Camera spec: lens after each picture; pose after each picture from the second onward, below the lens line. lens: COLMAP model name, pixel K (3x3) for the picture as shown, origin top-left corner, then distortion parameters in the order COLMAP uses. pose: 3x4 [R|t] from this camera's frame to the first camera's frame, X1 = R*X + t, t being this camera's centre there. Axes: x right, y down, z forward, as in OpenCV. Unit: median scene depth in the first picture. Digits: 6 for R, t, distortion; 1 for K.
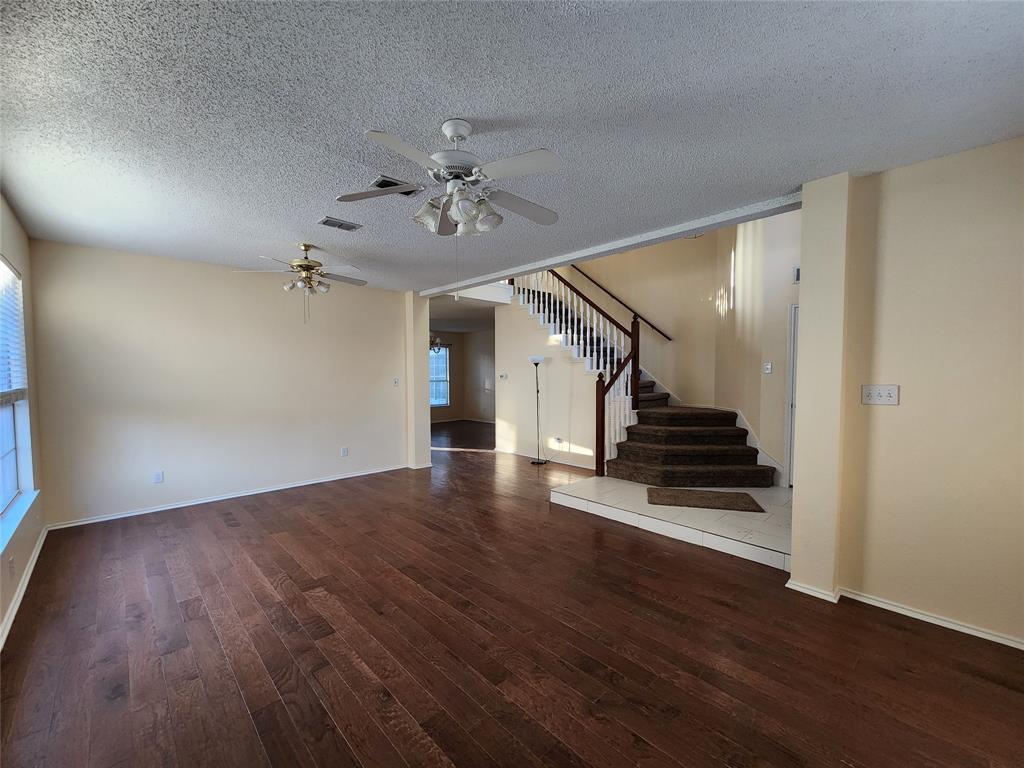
lens RADIAL K [[422.2, 0, 509.2], [0, 422.2, 389.2], [0, 0, 1]] dist [-0.000105, -0.000506]
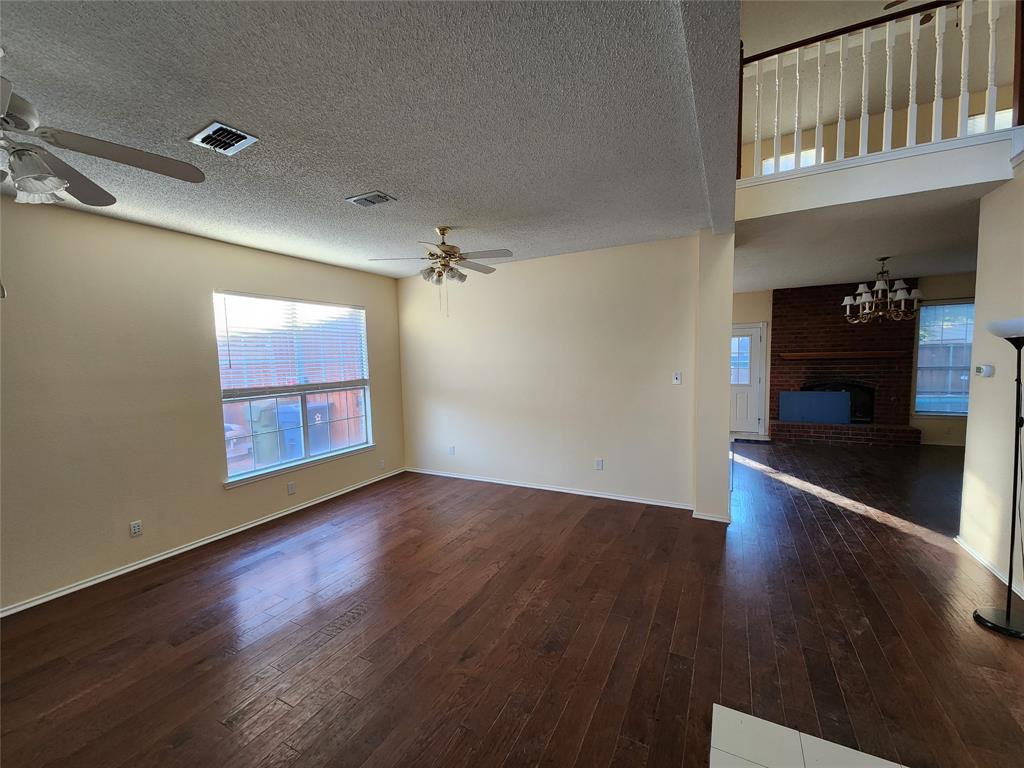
lens RADIAL K [[420.4, 0, 500.5], [0, 420.4, 390.1], [0, 0, 1]] dist [0.000260, -0.000094]
pose [[0.310256, 0.070701, -0.948020, 0.424245], [-0.012585, 0.997449, 0.070269, -0.063986], [0.950570, -0.009871, 0.310354, 0.835421]]
